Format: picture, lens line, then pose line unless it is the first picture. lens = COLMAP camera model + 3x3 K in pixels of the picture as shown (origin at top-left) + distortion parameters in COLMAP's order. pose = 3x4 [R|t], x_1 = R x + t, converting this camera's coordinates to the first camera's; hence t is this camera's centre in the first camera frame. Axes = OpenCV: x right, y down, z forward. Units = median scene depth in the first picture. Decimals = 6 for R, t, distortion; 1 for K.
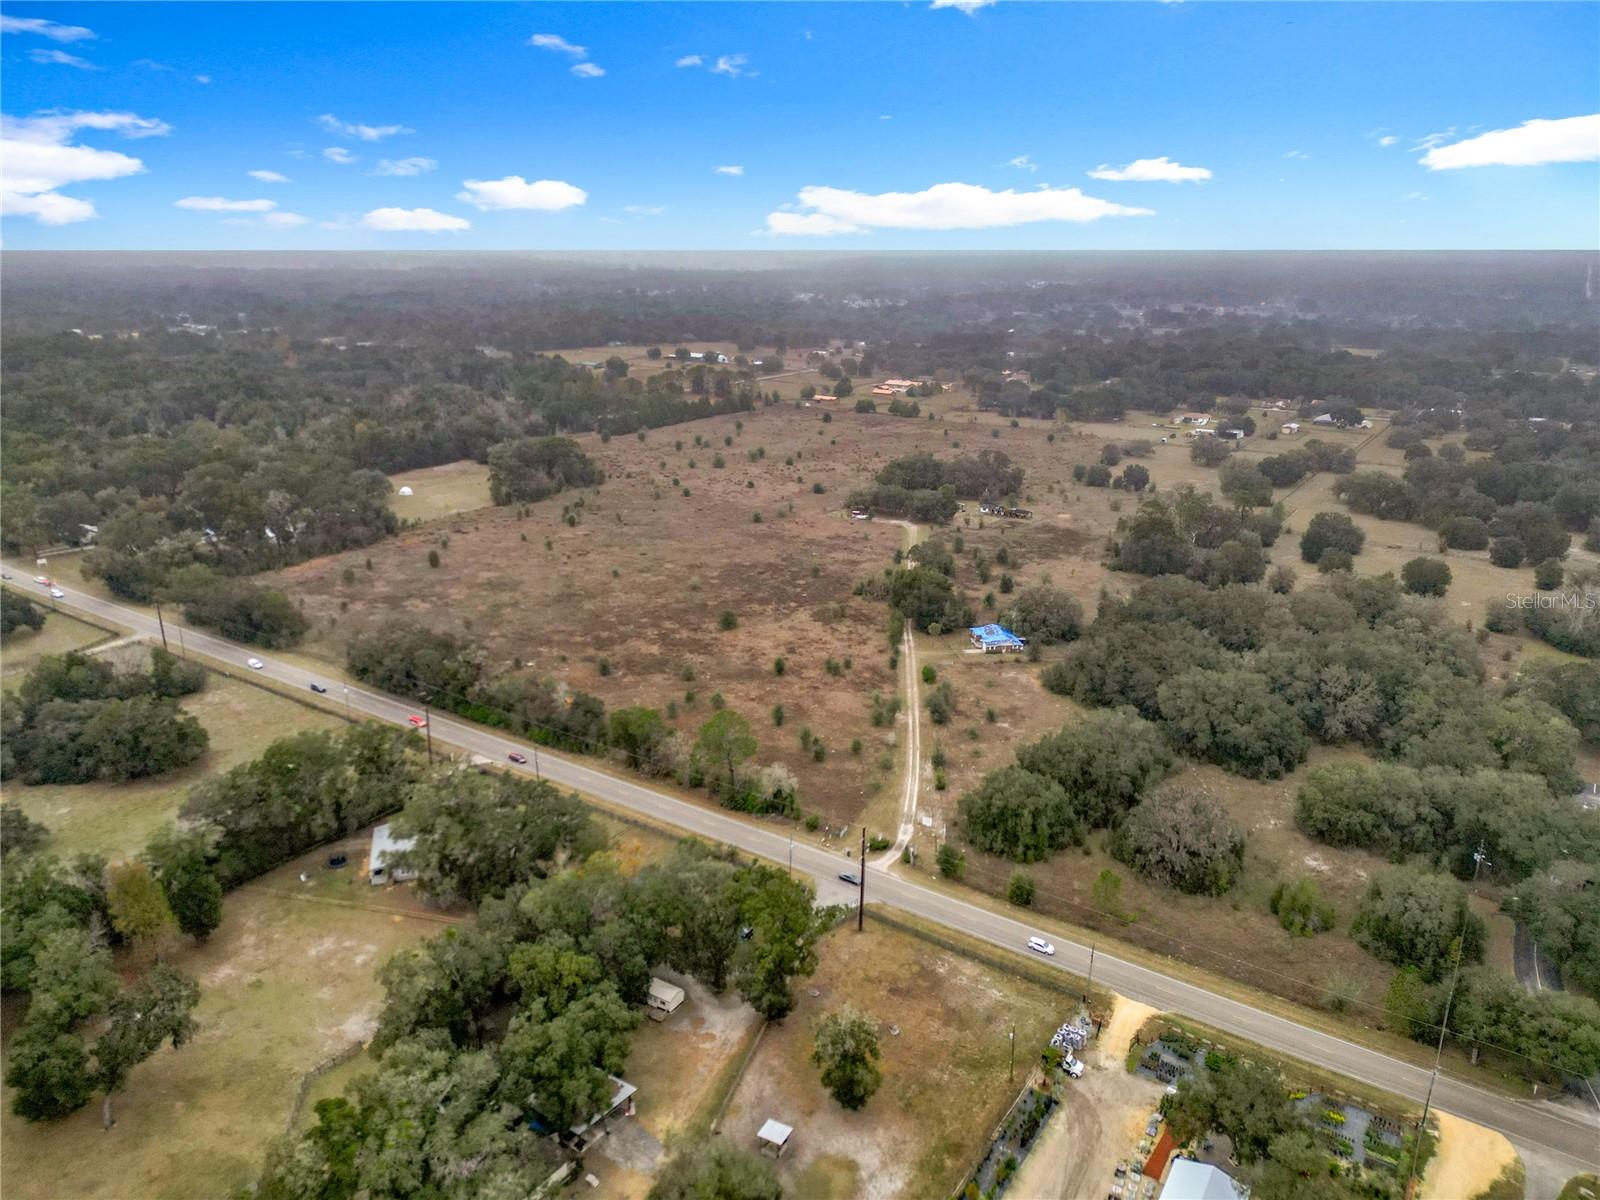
lens RADIAL K [[1118.0, 0, 794.8], [0, 1118.0, 597.8], [0, 0, 1]] dist [0.067322, -0.063850]
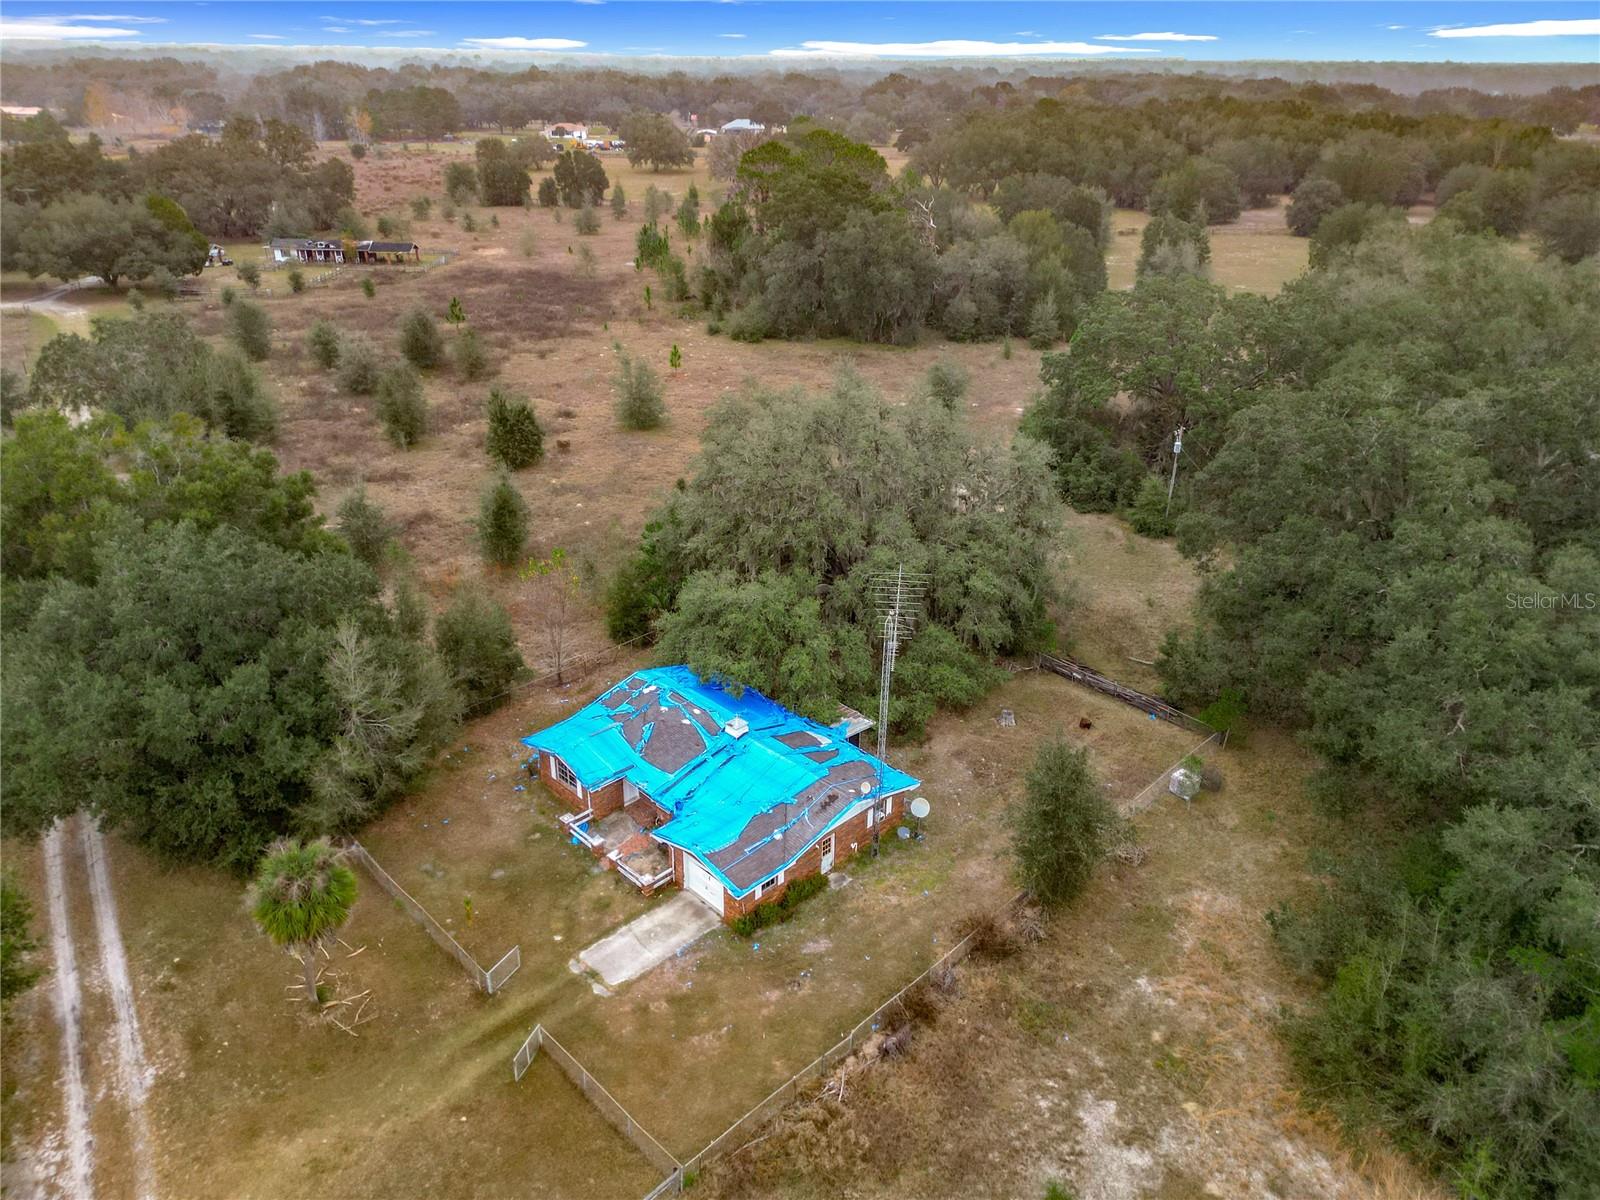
lens RADIAL K [[1104.9, 0, 797.1], [0, 1104.9, 578.0], [0, 0, 1]] dist [0.075680, -0.071536]
pose [[0.800410, -0.249819, 0.544917, 0.096532], [0.175579, 0.966858, 0.185358, -0.016029], [-0.573164, -0.052686, 0.817745, 0.766100]]
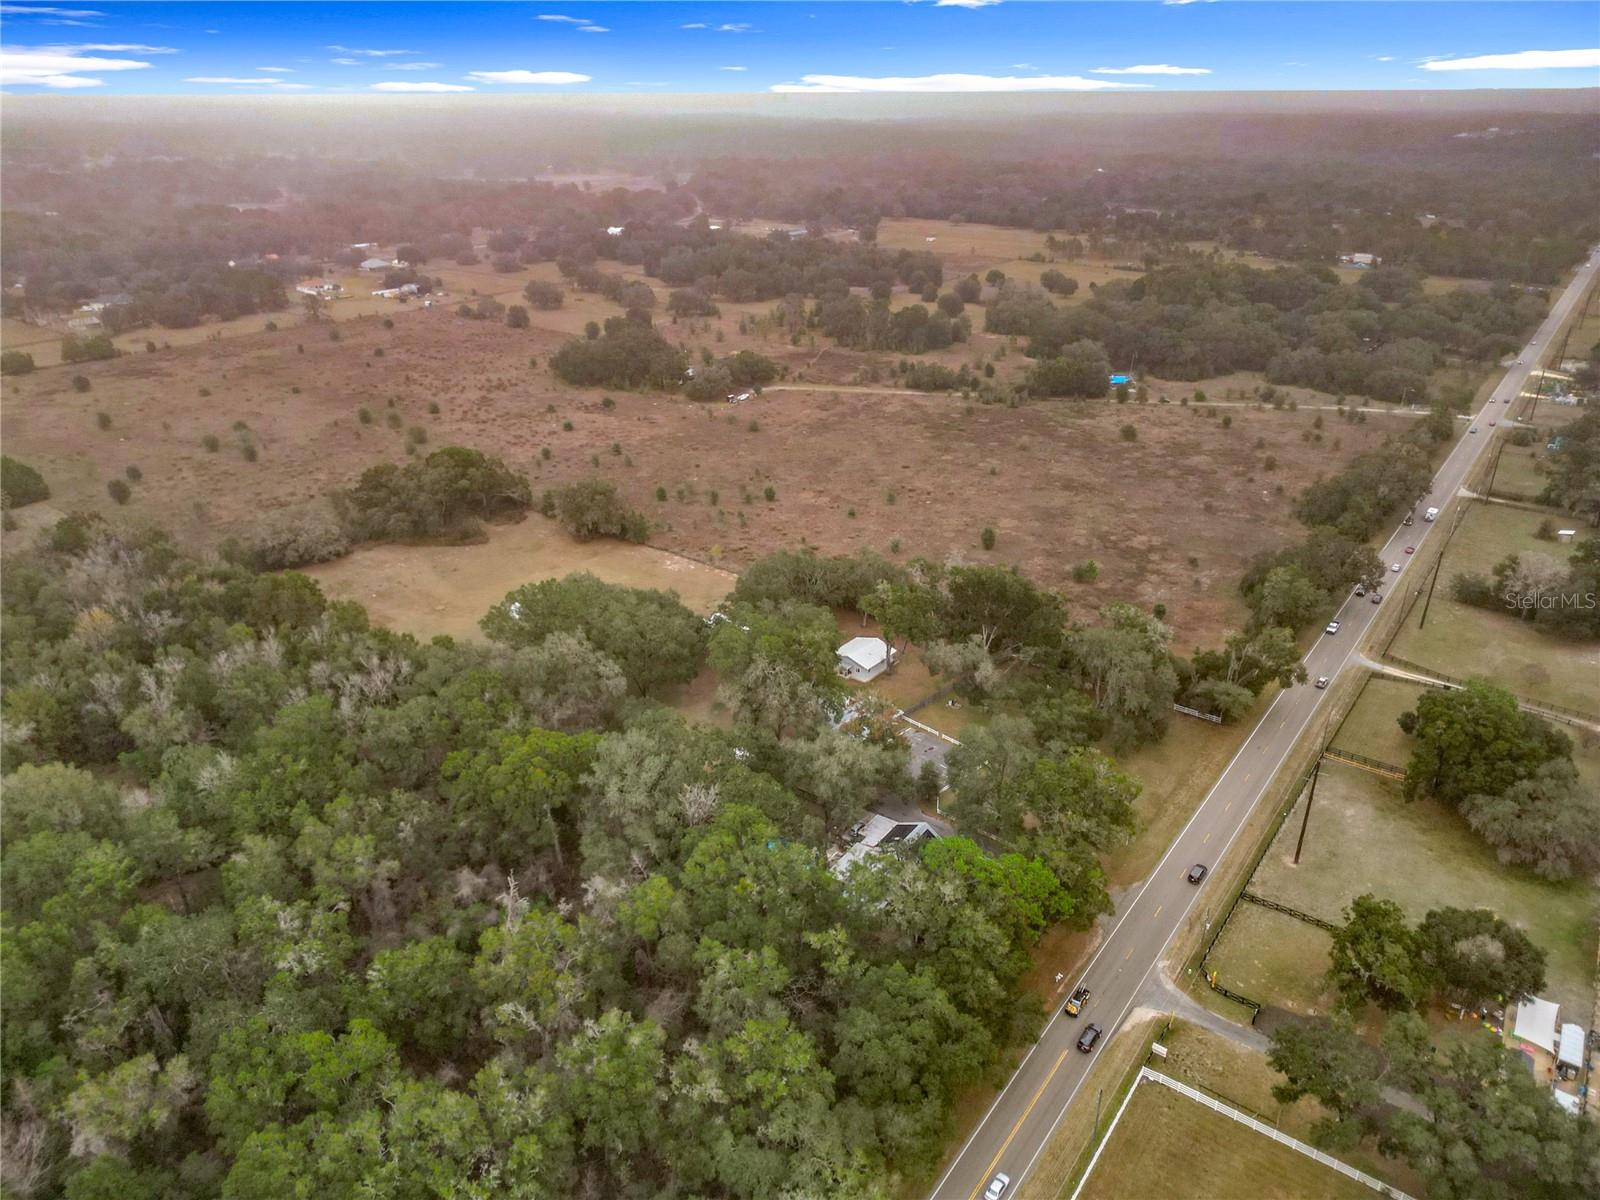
lens RADIAL K [[1104.9, 0, 797.1], [0, 1104.9, 578.0], [0, 0, 1]] dist [0.075680, -0.071536]
pose [[0.044452, -0.417140, 0.907754, -1.107939], [0.293304, 0.874058, 0.387293, -0.372032], [-0.954985, 0.249033, 0.161202, 1.076027]]
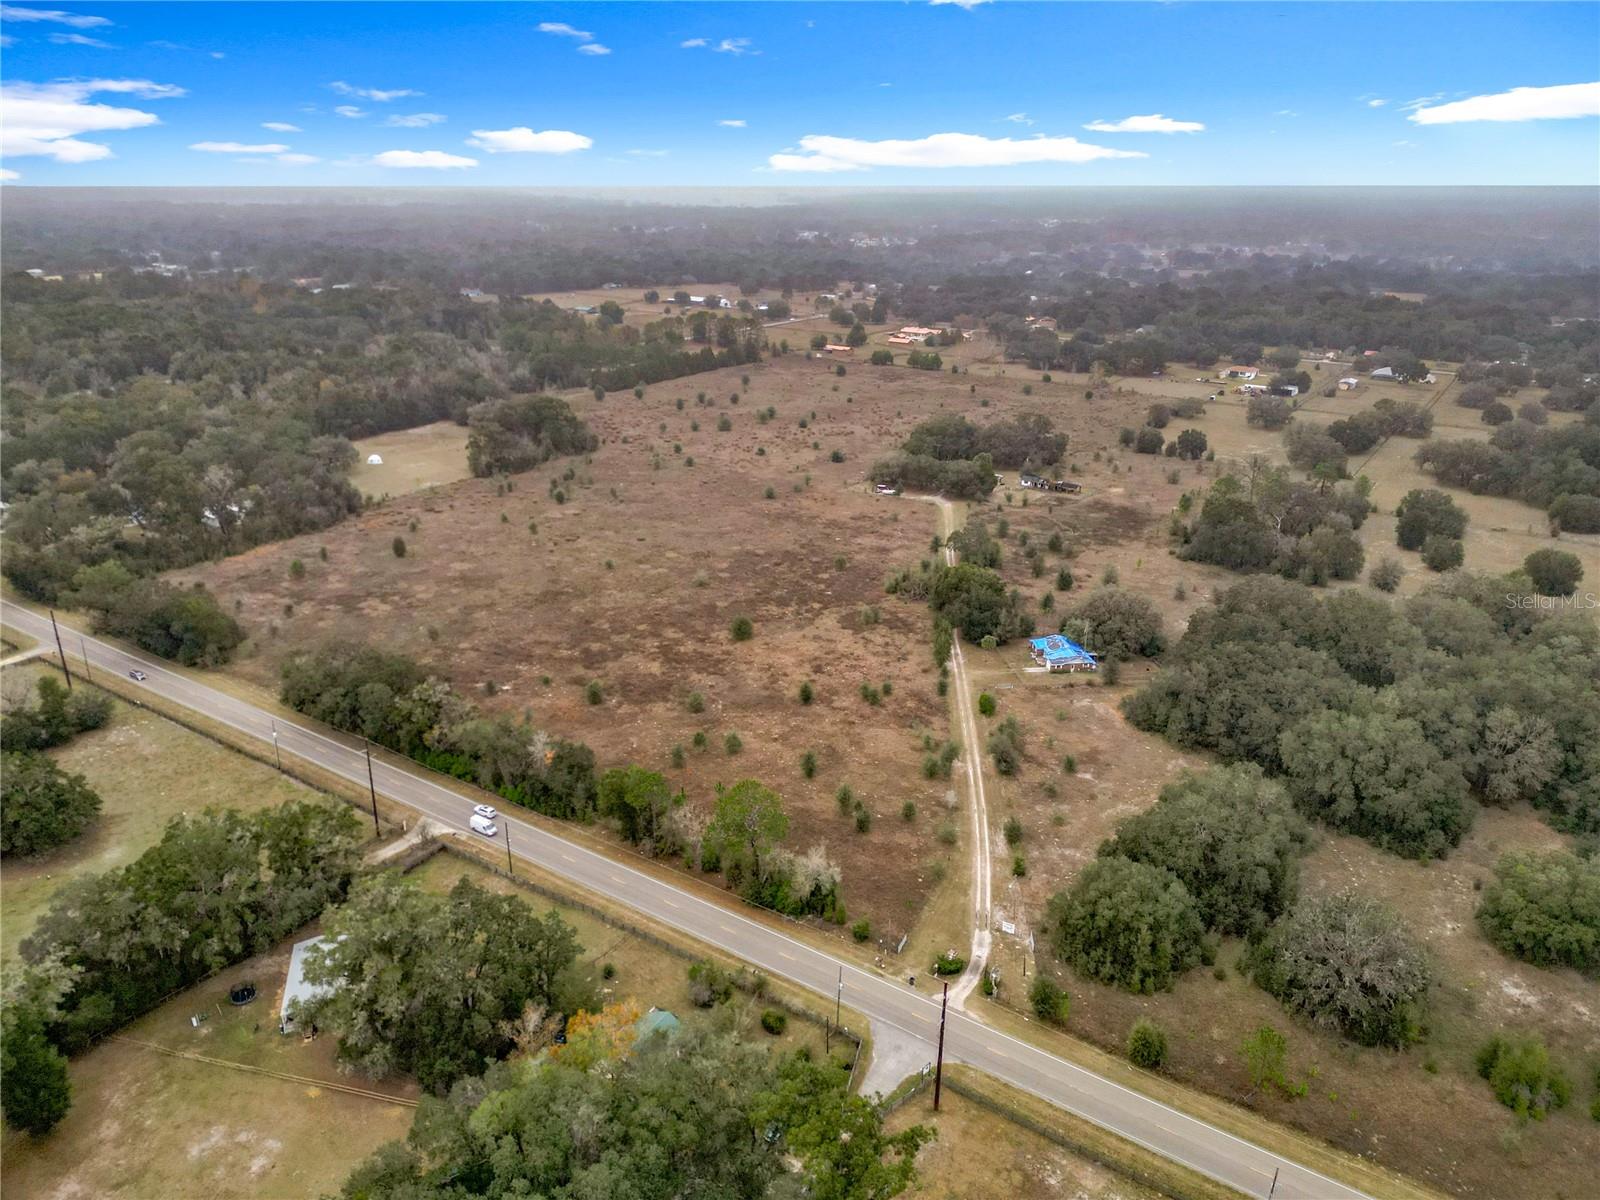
lens RADIAL K [[1118.0, 0, 794.8], [0, 1118.0, 597.8], [0, 0, 1]] dist [0.067322, -0.063850]
pose [[0.999998, 0.001237, 0.001316, -0.019242], [-0.001302, 0.998721, 0.050551, -0.042124], [-0.001252, -0.050553, 0.998721, 0.142809]]
